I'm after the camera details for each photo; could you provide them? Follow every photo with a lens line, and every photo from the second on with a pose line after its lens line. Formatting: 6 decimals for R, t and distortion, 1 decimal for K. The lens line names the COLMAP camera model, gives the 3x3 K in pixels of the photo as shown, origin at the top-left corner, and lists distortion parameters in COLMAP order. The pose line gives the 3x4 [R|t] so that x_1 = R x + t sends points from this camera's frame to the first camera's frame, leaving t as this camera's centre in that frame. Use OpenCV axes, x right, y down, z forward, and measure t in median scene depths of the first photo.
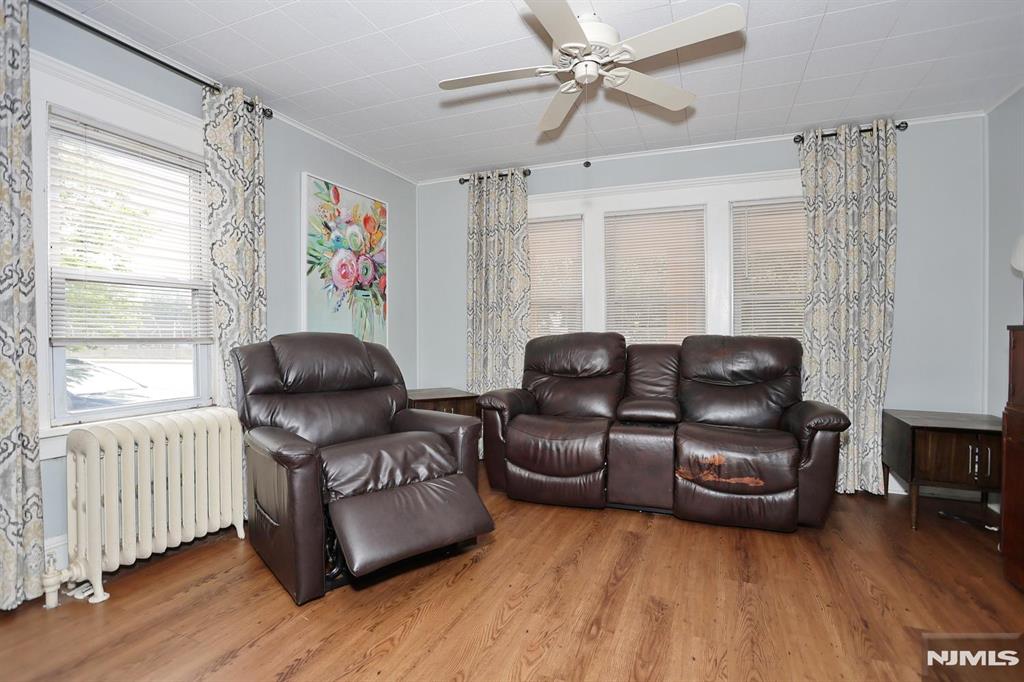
lens RADIAL K [[496.1, 0, 509.0], [0, 496.1, 337.7], [0, 0, 1]] dist [-0.074609, 0.032269]
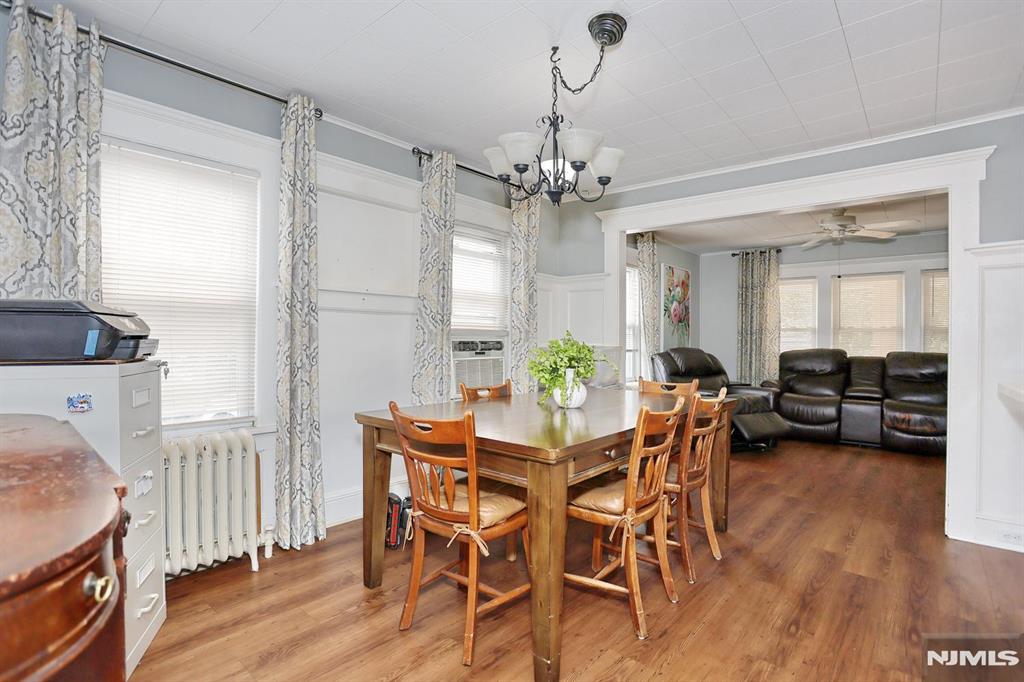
lens RADIAL K [[510.8, 0, 540.0], [0, 510.8, 338.4], [0, 0, 1]] dist [-0.002051, -0.000045]
pose [[0.966326, 0.009597, -0.257141, -0.350229], [-0.013723, 0.999804, -0.014258, -0.007922], [0.256954, 0.017307, 0.966269, -1.010918]]
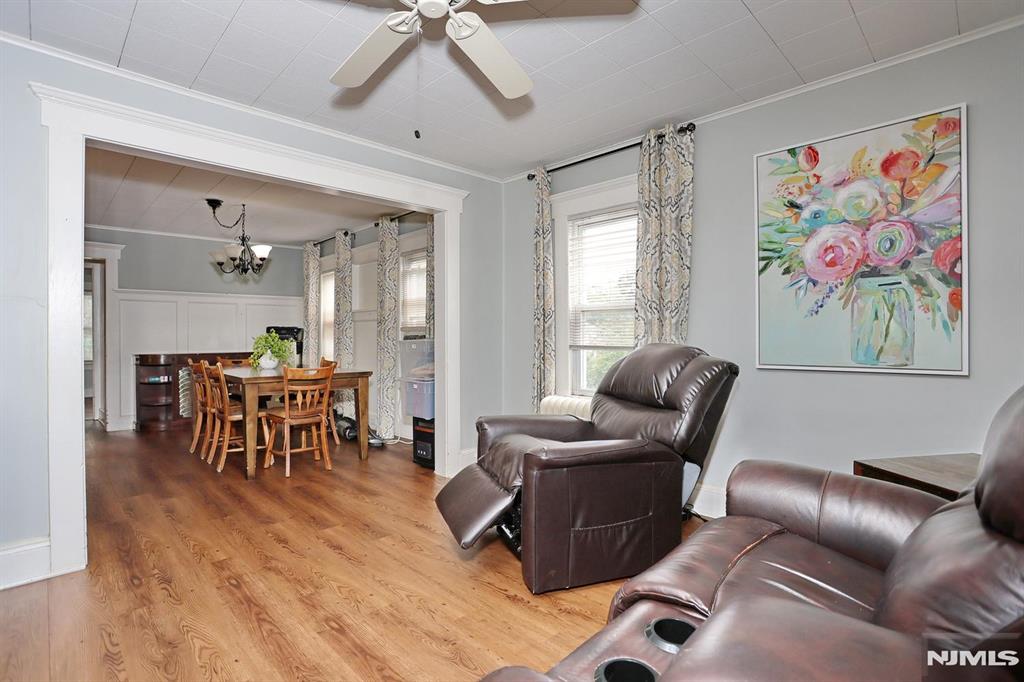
lens RADIAL K [[496.1, 0, 509.0], [0, 496.1, 337.7], [0, 0, 1]] dist [-0.074609, 0.032269]
pose [[-0.386316, 0.003974, -0.922358, 0.507473], [-0.004214, 0.999973, 0.006074, -0.021933], [0.922357, 0.006234, -0.386289, 0.887478]]
